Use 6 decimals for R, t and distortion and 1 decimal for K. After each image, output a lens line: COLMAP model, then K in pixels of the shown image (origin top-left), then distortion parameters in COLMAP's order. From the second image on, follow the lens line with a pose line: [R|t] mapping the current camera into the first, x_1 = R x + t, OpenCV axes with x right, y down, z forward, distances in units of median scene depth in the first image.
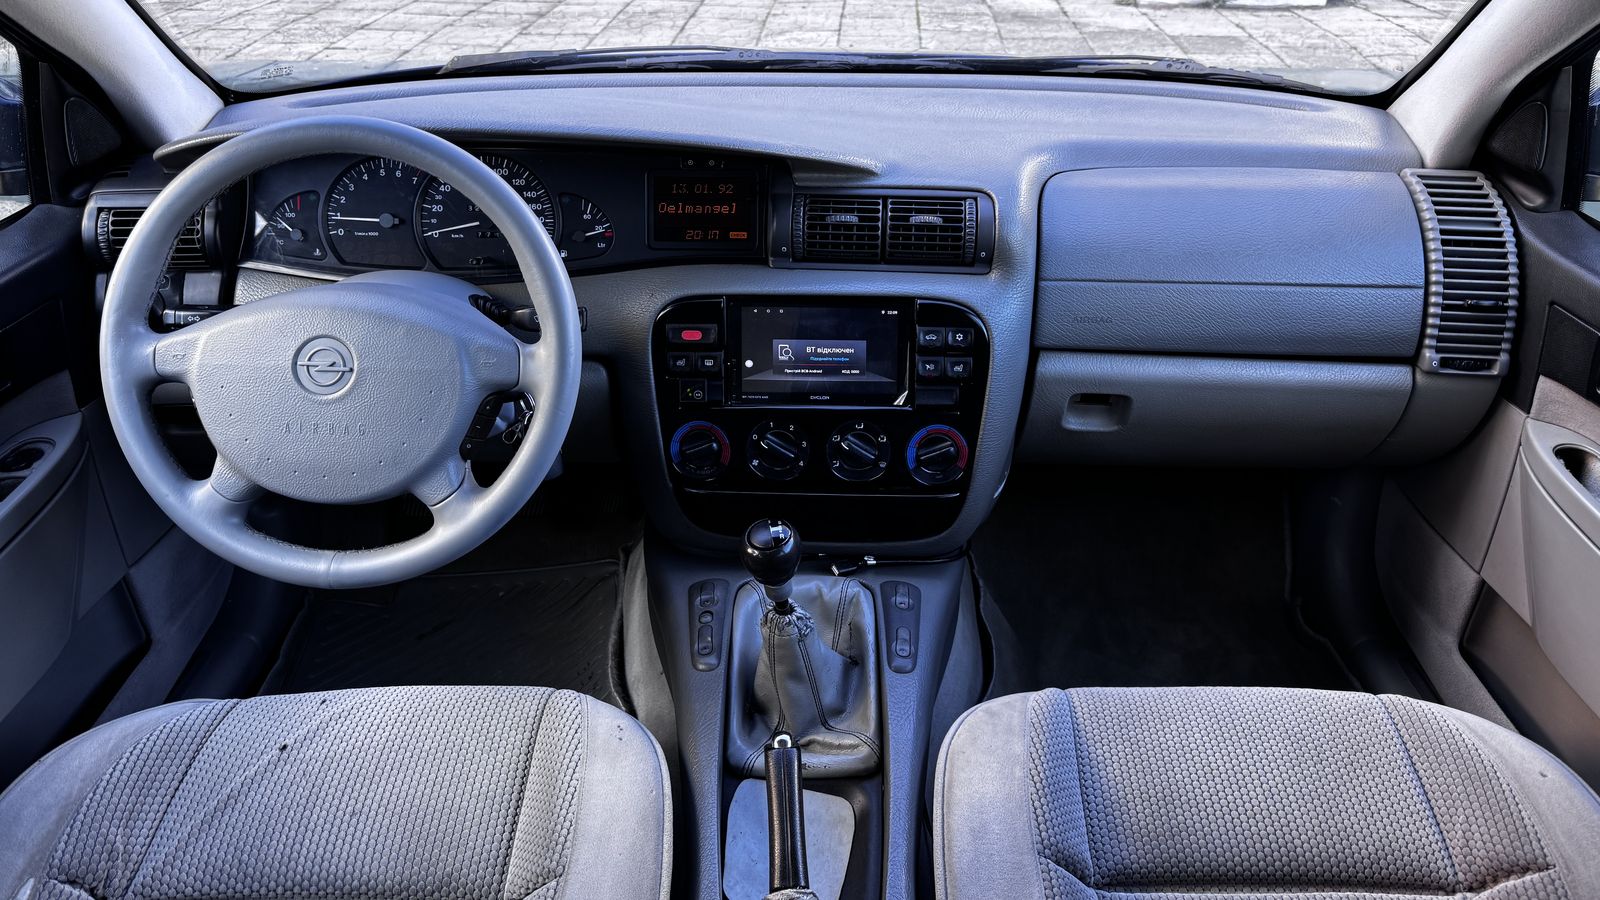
lens RADIAL K [[1222.2, 0, 821.2], [0, 1222.2, 352.4], [0, 0, 1]] dist [0.063001, -0.123289]
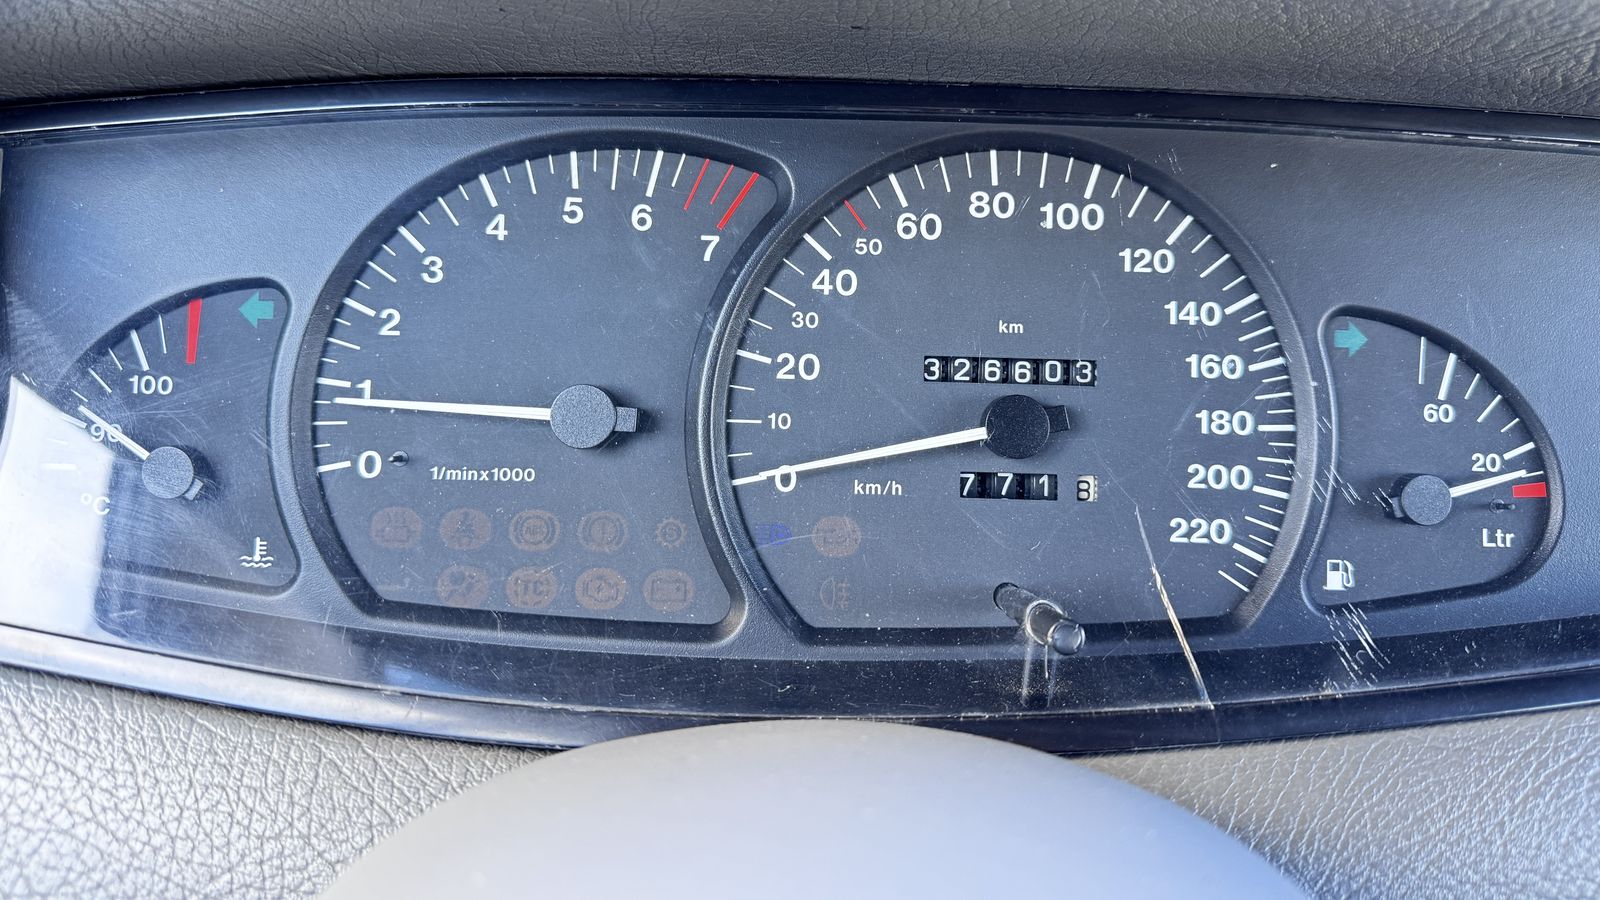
lens RADIAL K [[1222.2, 0, 802.7], [0, 1222.2, 357.9], [0, 0, 1]] dist [0.063001, -0.123289]
pose [[0.999561, 0.020421, 0.021480, -0.331887], [-0.016602, 0.986159, -0.164969, -0.085157], [-0.024552, 0.164540, 0.986065, 0.811512]]
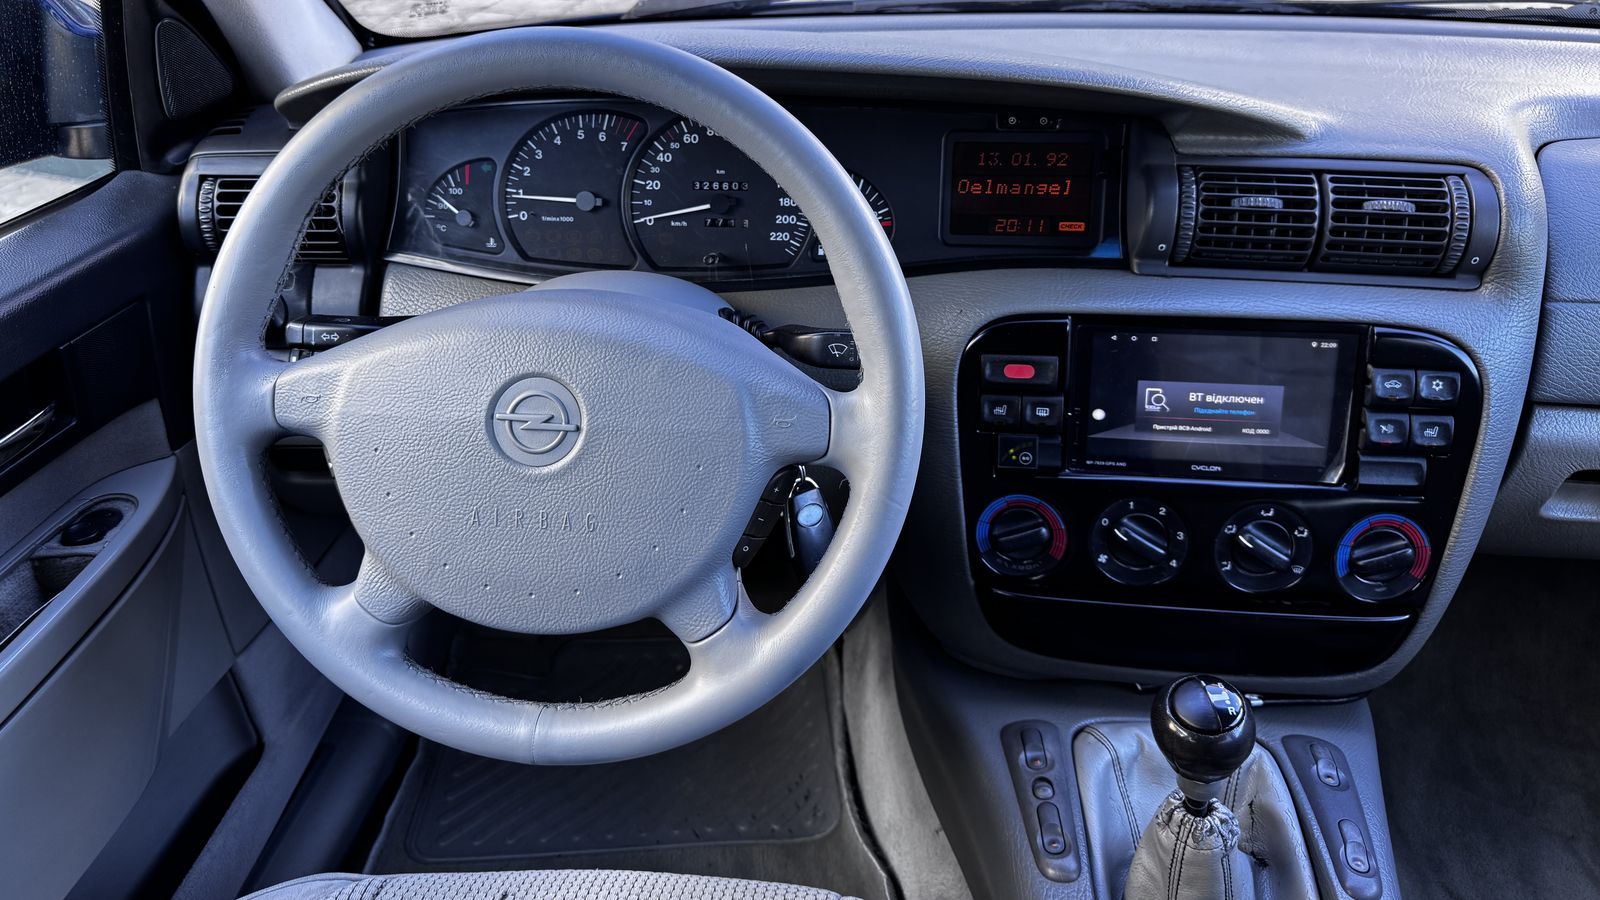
lens RADIAL K [[1222.2, 0, 805.1], [0, 1222.2, 376.3], [0, 0, 1]] dist [0.063001, -0.123289]
pose [[0.996162, 0.024375, -0.084064, -0.168455], [-0.022856, 0.999559, 0.018983, -0.021654], [0.084490, -0.016989, 0.996279, 0.304293]]
